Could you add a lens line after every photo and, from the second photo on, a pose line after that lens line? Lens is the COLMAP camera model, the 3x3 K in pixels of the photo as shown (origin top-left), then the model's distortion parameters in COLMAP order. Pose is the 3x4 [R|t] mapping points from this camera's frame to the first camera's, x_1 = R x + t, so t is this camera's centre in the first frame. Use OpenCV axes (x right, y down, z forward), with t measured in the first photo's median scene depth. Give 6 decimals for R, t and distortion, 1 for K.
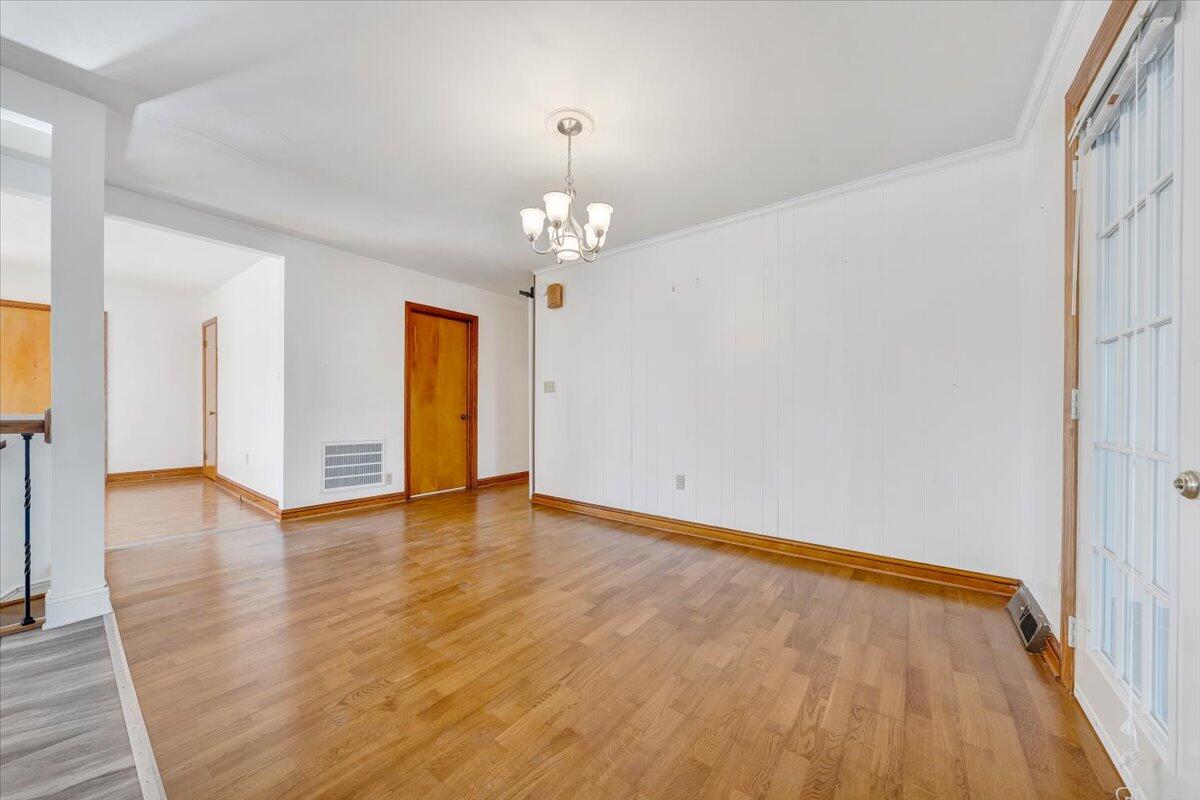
lens RADIAL K [[417.4, 0, 599.3], [0, 417.4, 406.6], [0, 0, 1]] dist [-0.007648, 0.000019]
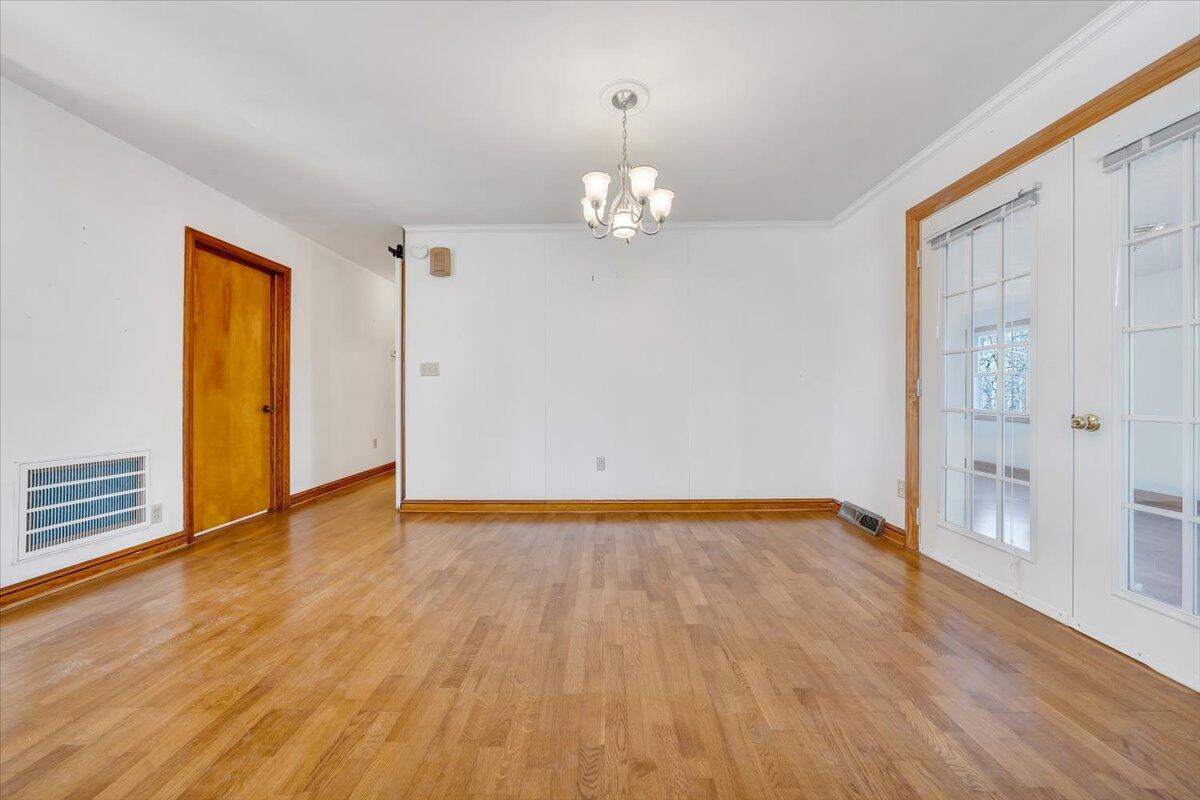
lens RADIAL K [[411.8, 0, 597.5], [0, 411.8, 394.3], [0, 0, 1]] dist [-0.007782, 0.000049]
pose [[0.803175, -0.009767, 0.595663, -0.339384], [0.008128, 0.999952, 0.005437, 0.000877], [-0.595687, 0.000475, 0.803216, 0.138752]]
